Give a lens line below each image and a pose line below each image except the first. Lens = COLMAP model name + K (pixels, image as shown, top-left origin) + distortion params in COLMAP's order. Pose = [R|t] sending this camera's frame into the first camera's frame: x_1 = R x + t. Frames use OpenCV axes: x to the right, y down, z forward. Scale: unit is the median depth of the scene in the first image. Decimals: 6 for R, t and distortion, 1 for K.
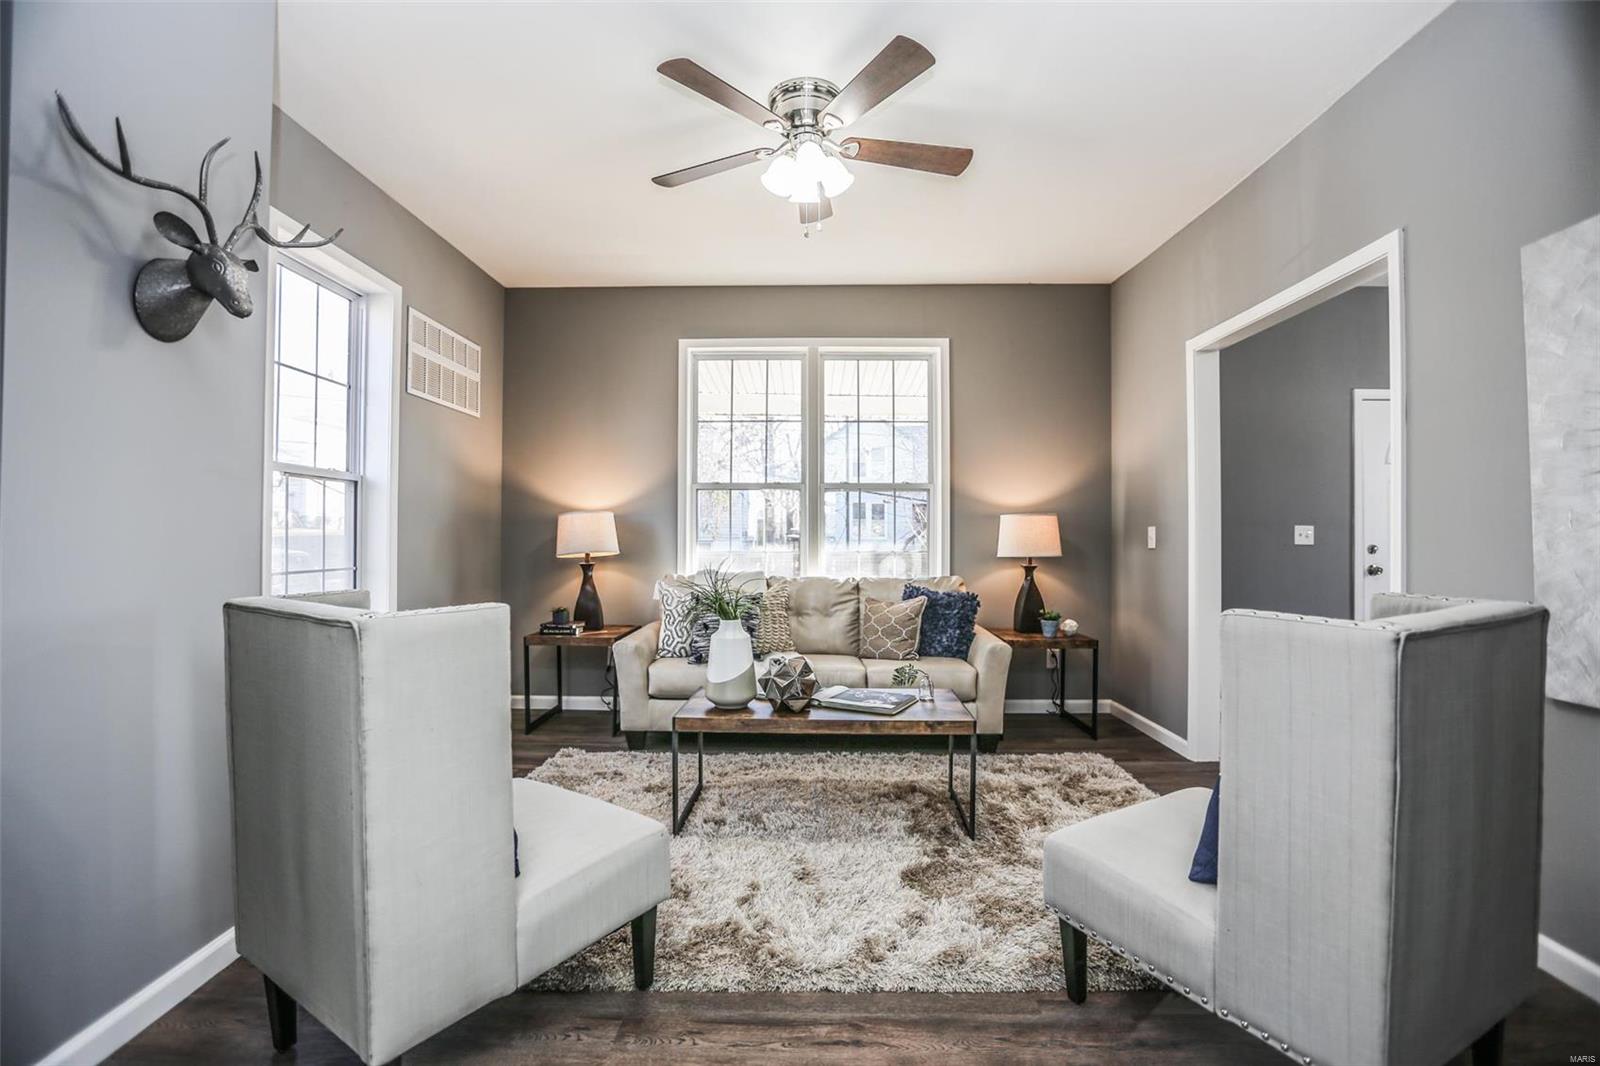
lens RADIAL K [[735.2, 0, 791.5], [0, 735.2, 528.0], [0, 0, 1]] dist [-0.052620, 0.021162]
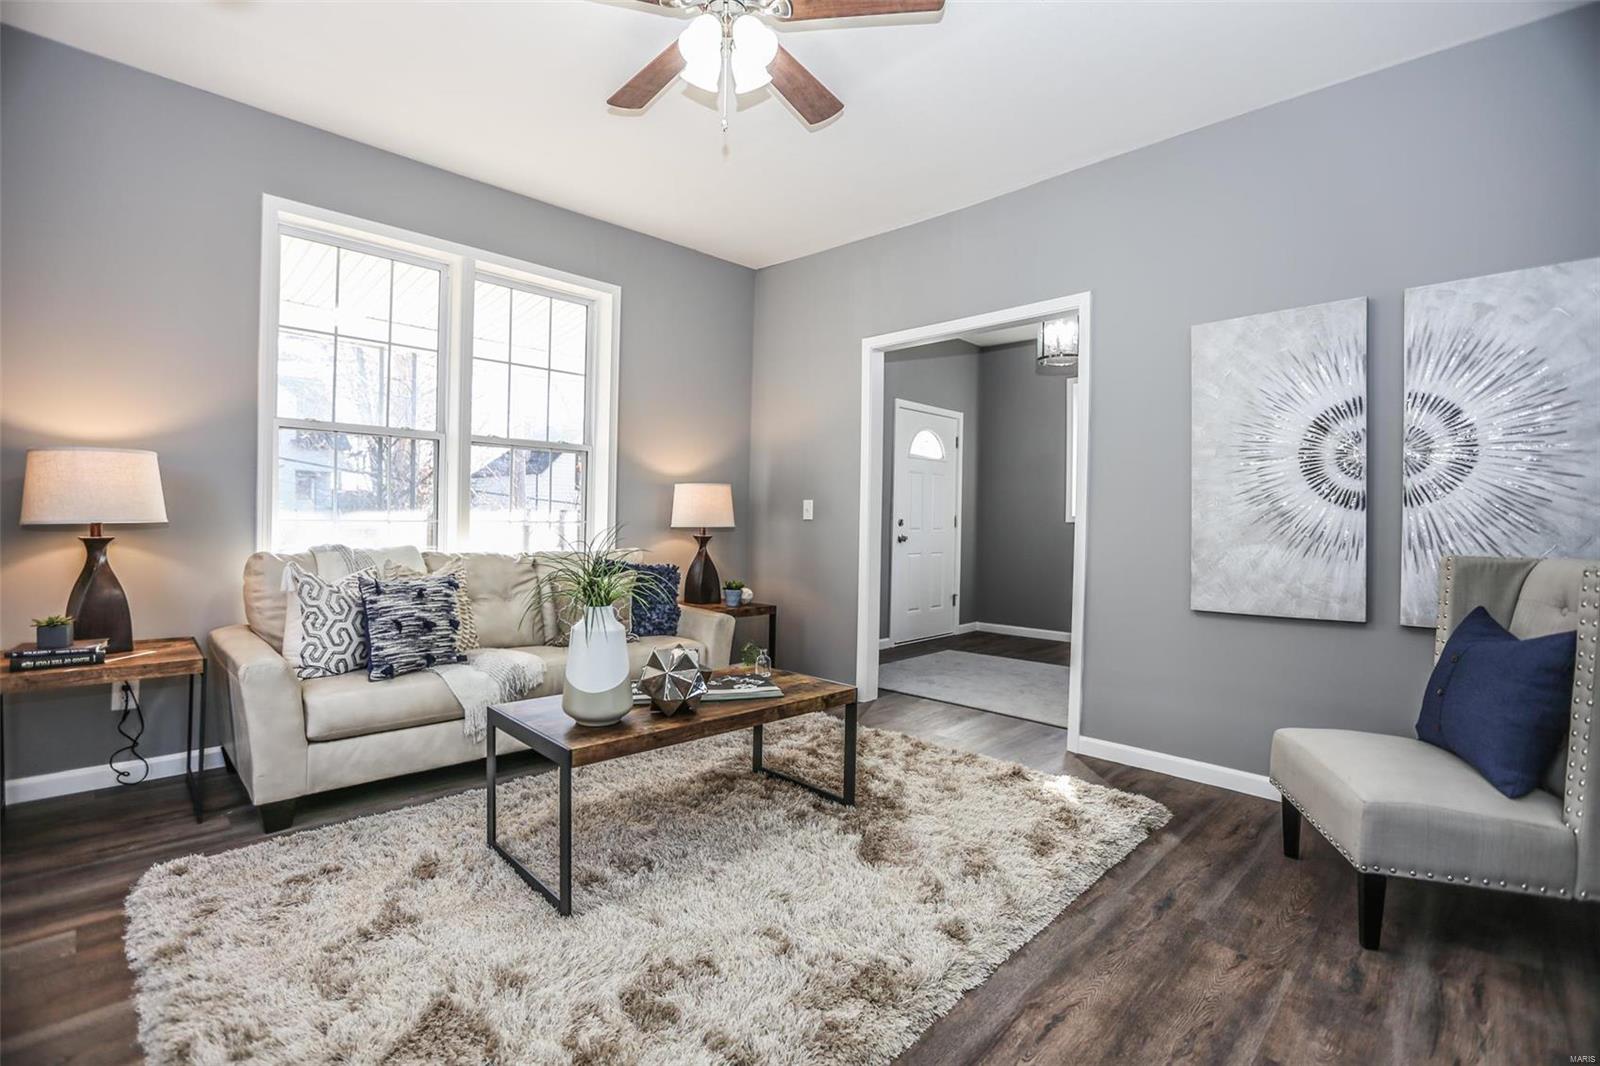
lens RADIAL K [[735.2, 0, 791.5], [0, 735.2, 528.0], [0, 0, 1]] dist [-0.052620, 0.021162]
pose [[0.687782, 0.001673, 0.725916, -0.339413], [-0.023890, 0.999508, 0.020332, 0.018513], [-0.725524, -0.031326, 0.687483, 0.245532]]
